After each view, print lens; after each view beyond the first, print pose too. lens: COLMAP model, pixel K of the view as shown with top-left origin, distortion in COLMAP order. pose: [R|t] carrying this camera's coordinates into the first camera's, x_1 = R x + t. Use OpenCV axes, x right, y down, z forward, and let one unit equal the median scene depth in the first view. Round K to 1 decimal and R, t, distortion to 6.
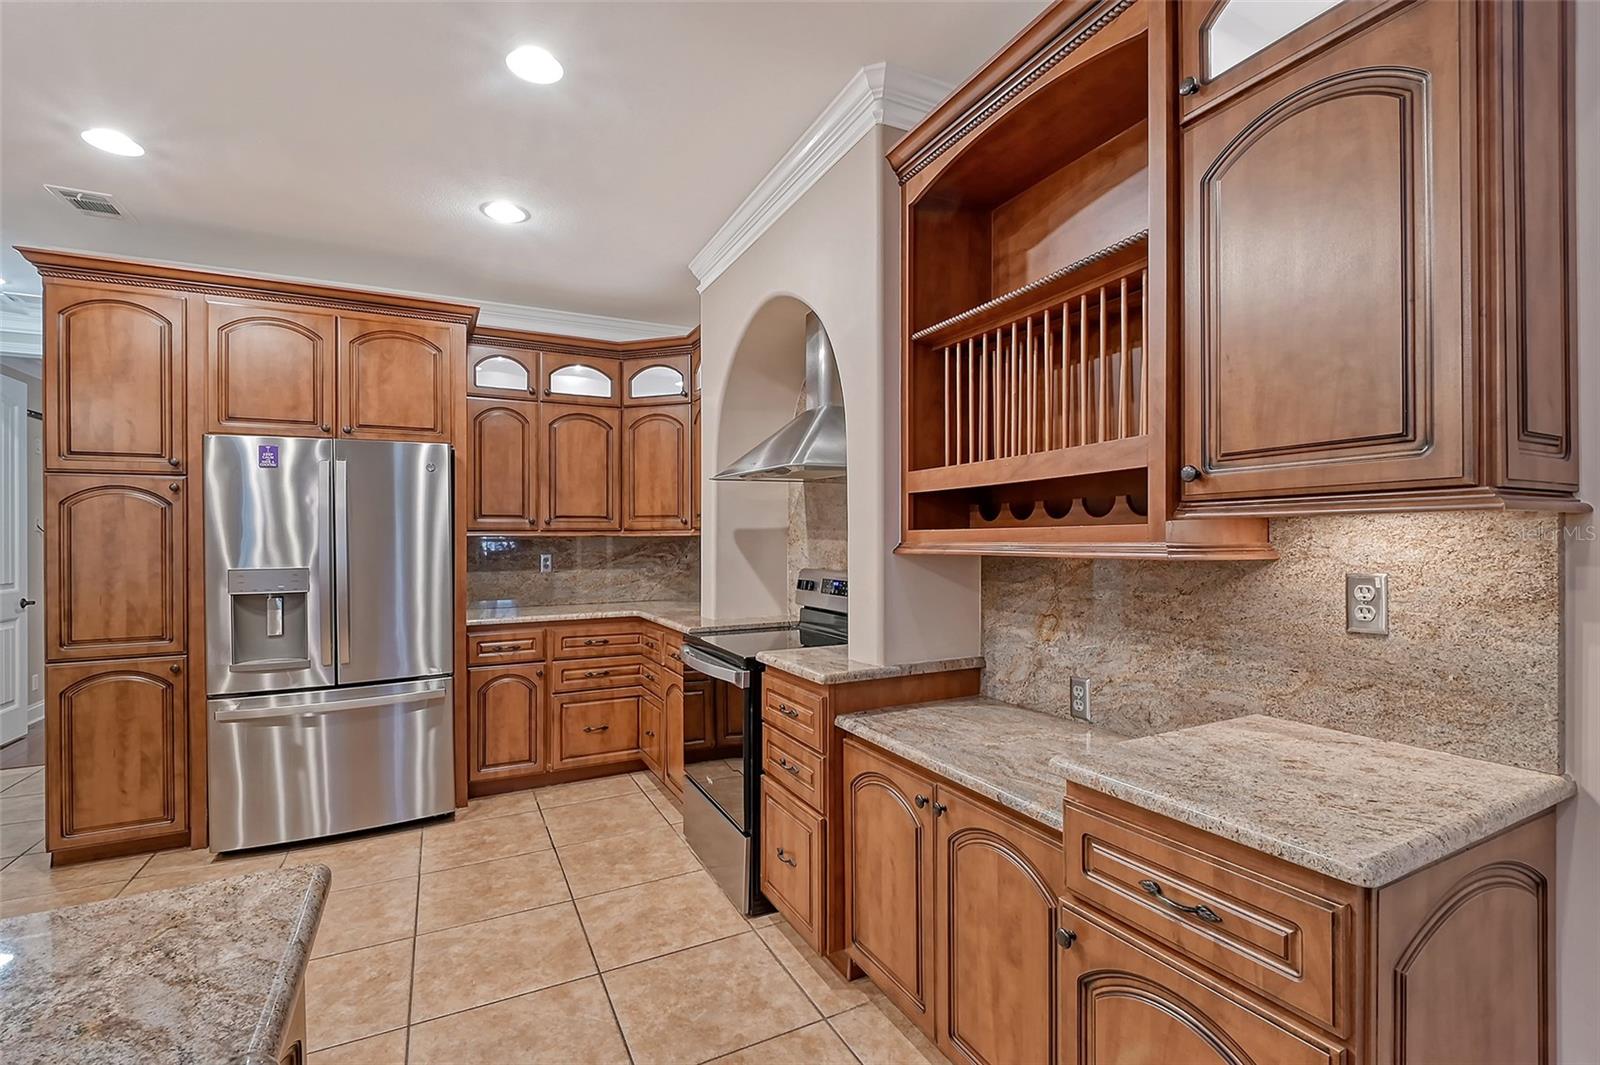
lens RADIAL K [[714.7, 0, 822.1], [0, 714.7, 526.0], [0, 0, 1]] dist [-0.000049, -0.002490]
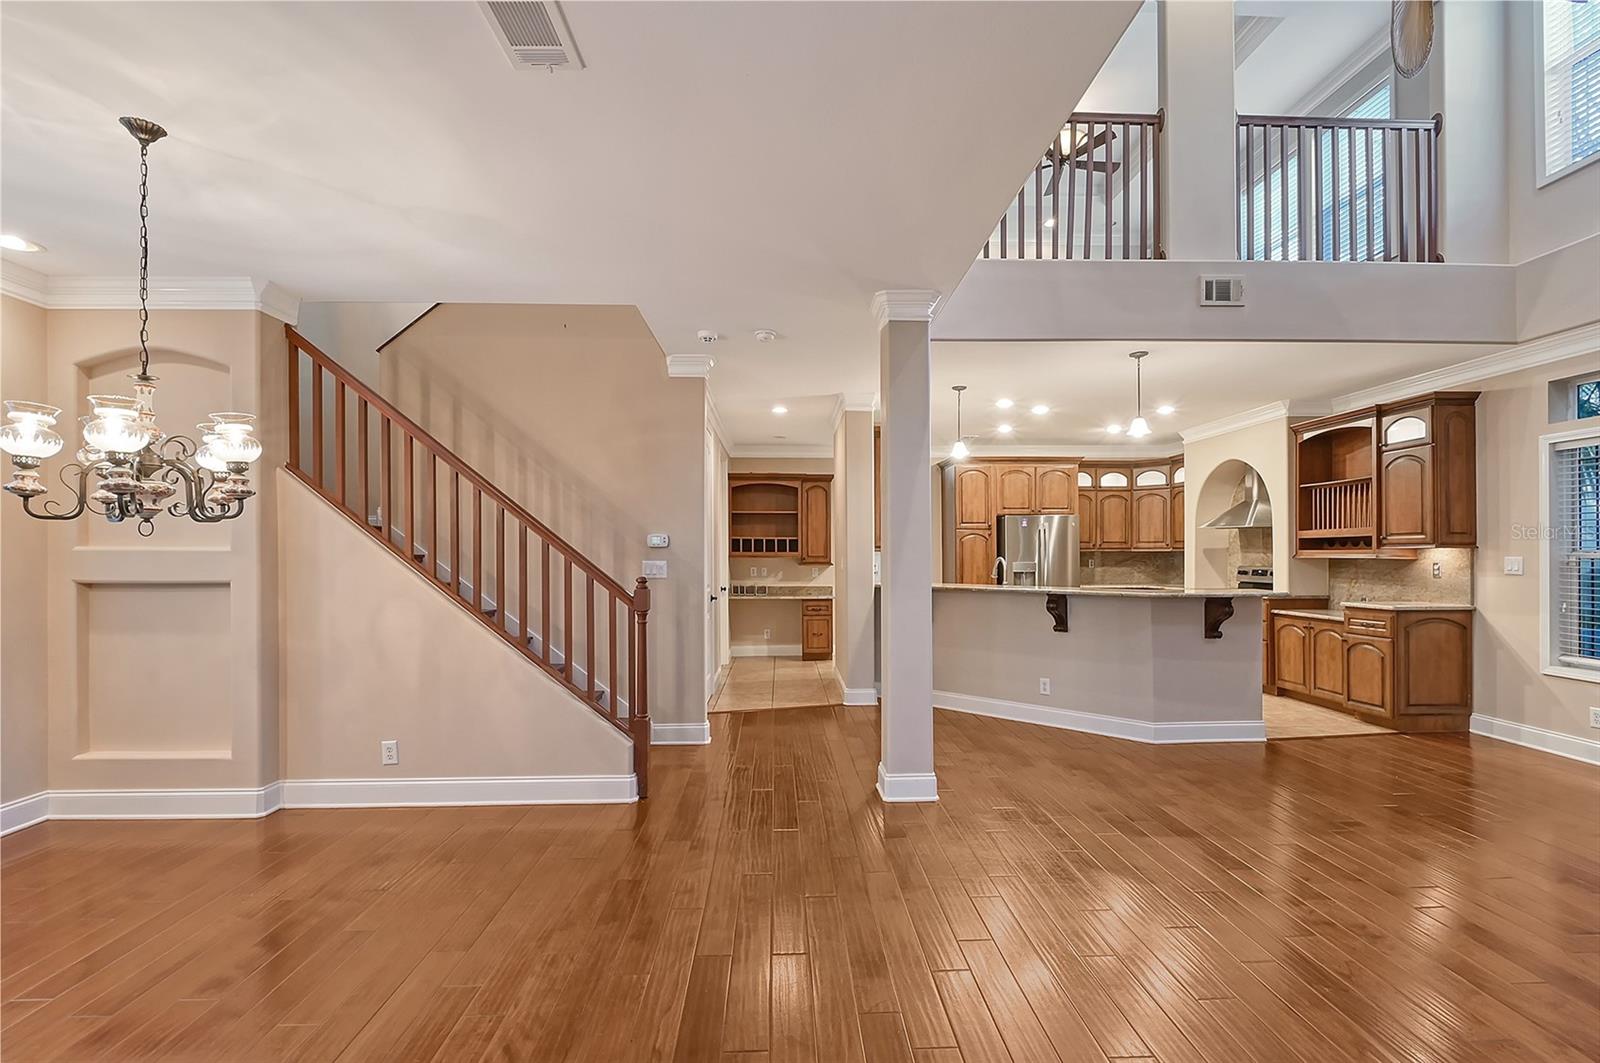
lens RADIAL K [[714.7, 0, 824.6], [0, 714.7, 543.3], [0, 0, 1]] dist [-0.000049, -0.002490]
pose [[0.907896, -0.000686, -0.419194, -0.319044], [0.002676, 0.999988, 0.004159, -0.030234], [0.419186, -0.004898, 0.907887, -1.905103]]
